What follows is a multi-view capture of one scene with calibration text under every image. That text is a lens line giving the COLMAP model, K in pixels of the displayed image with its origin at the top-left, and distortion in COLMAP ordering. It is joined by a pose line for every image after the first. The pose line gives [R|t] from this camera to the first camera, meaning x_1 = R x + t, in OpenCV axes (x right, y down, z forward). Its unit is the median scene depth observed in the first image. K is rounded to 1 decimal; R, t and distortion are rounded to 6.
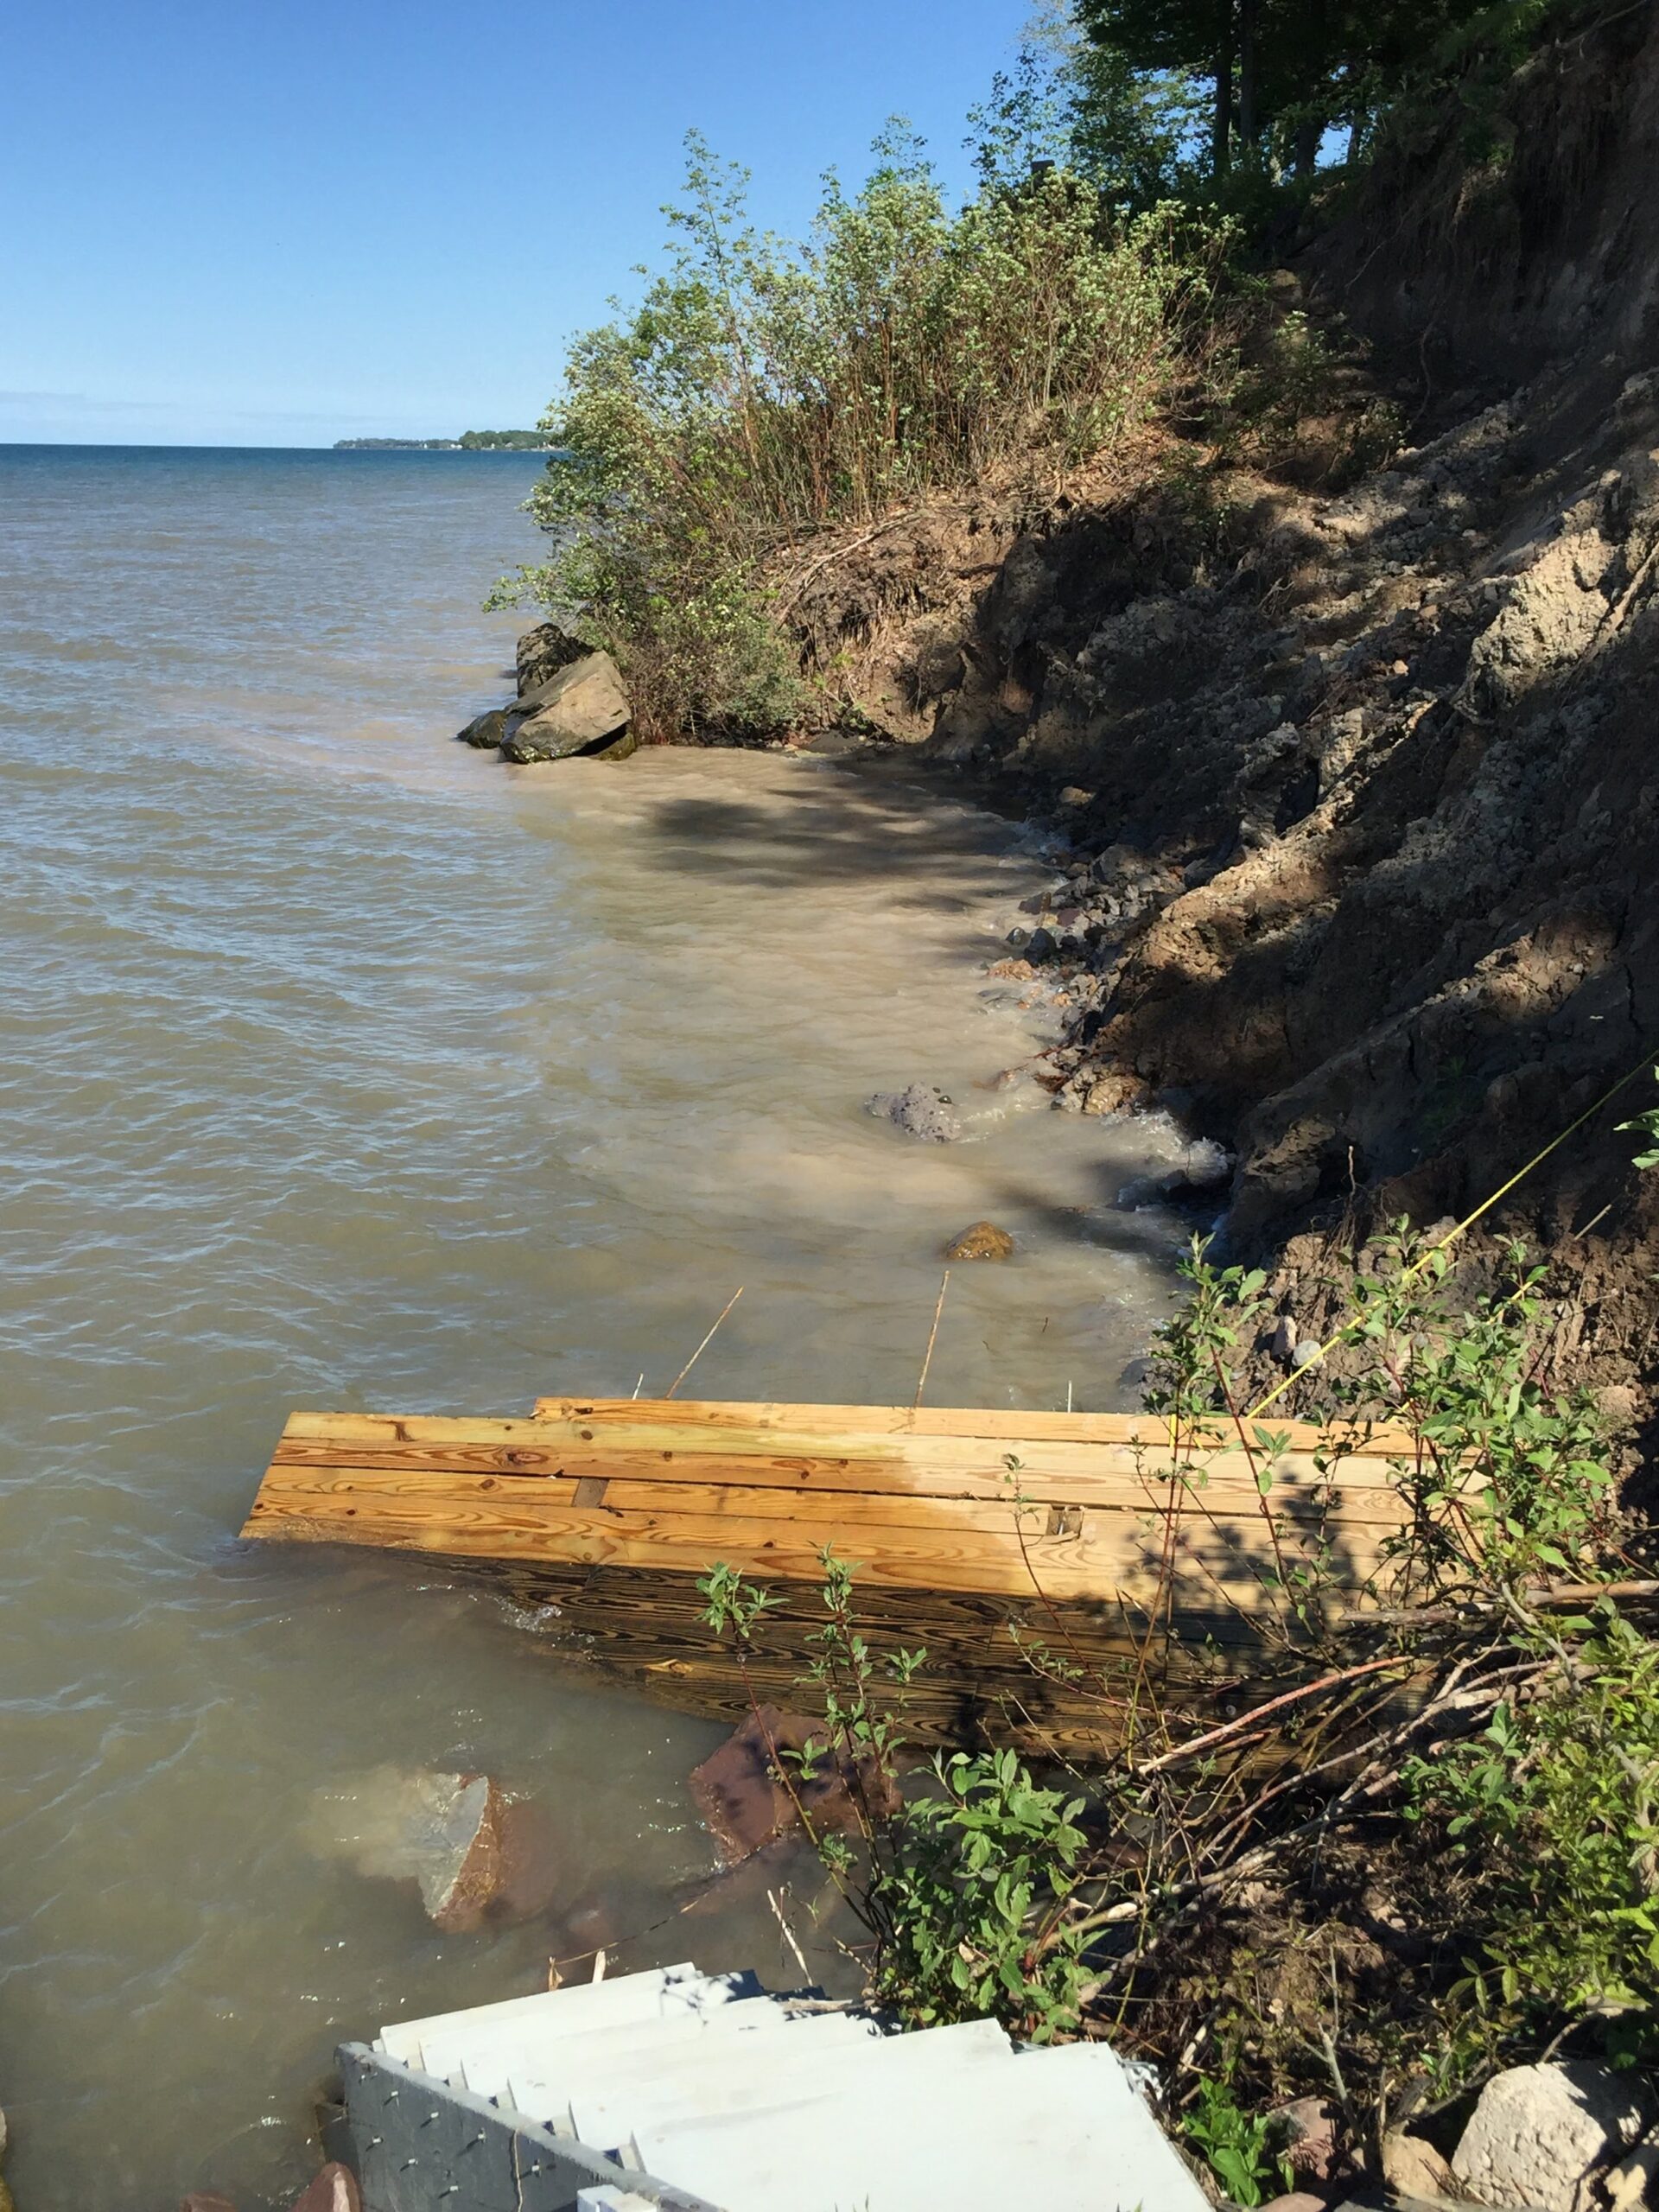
lens RADIAL K [[2911.4, 0, 829.5], [0, 2911.4, 1106.0], [0, 0, 1]] dist [0.130866, -0.311321]
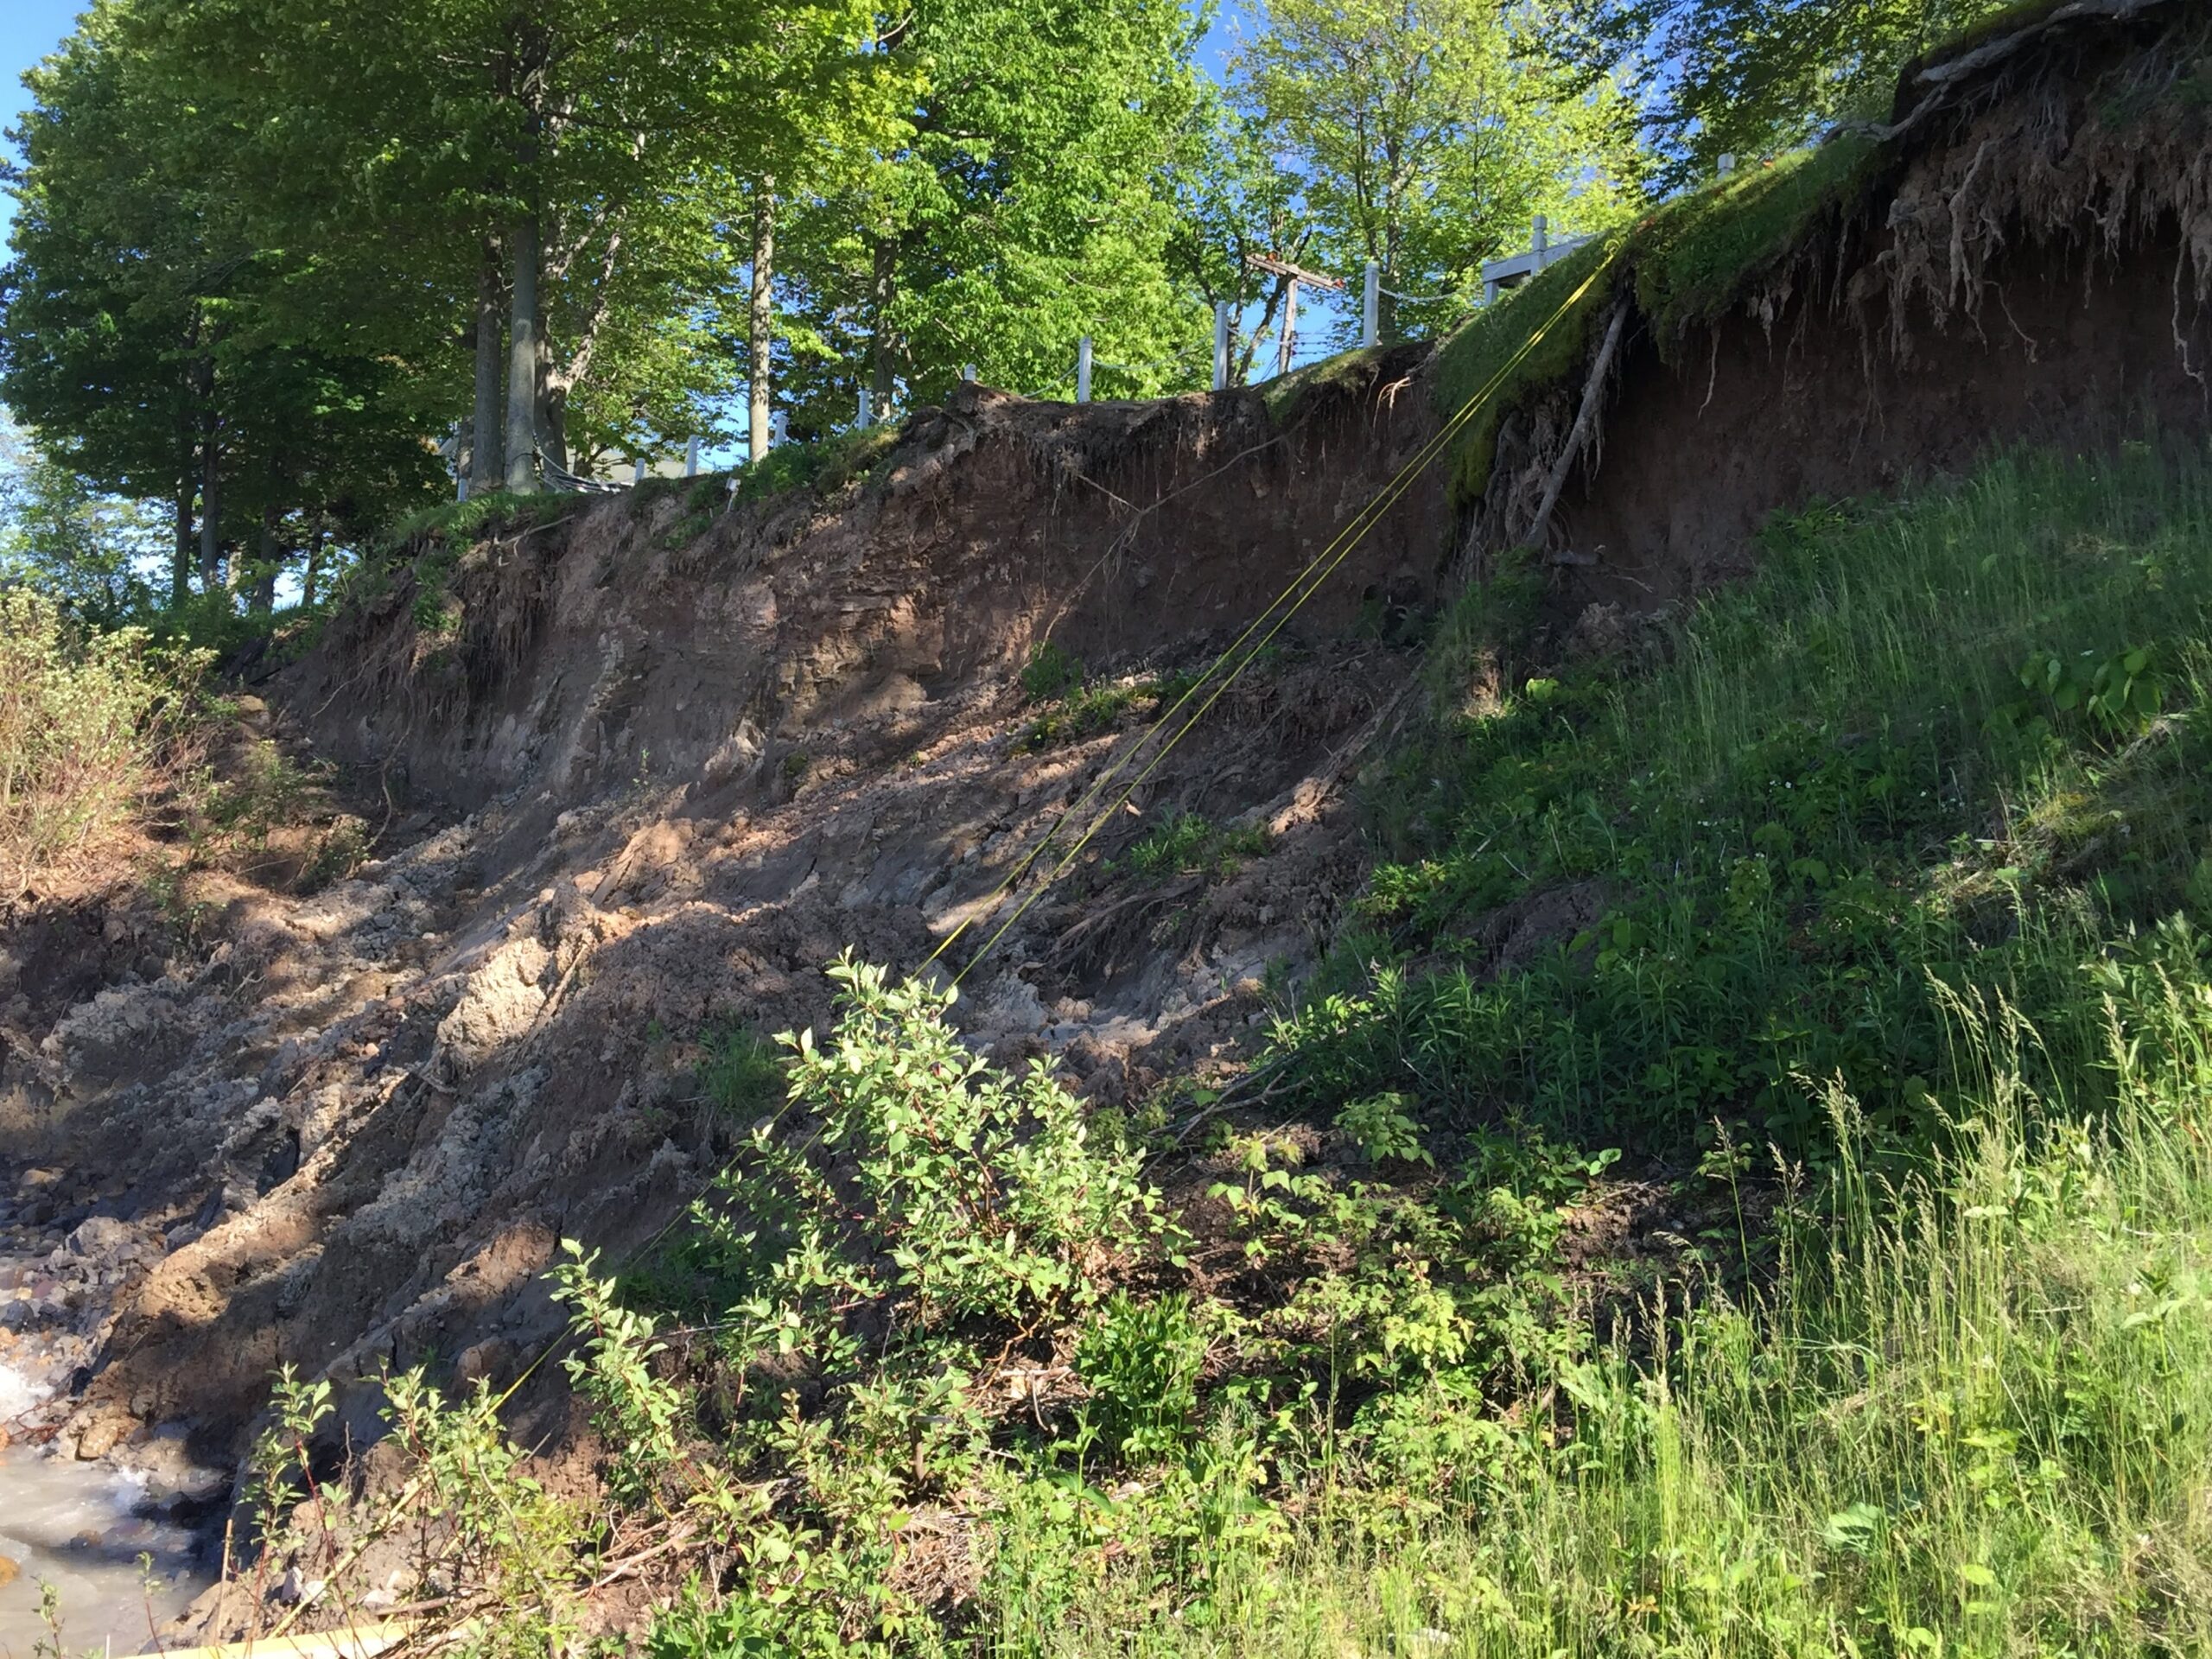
lens RADIAL K [[2911.4, 0, 1106.0], [0, 2911.4, 829.5], [0, 0, 1]] dist [0.130866, -0.311321]
pose [[0.904362, 0.036753, 0.425180, -0.038352], [0.060054, 0.975412, -0.212049, 0.028417], [-0.422520, 0.217303, 0.879919, -0.157412]]
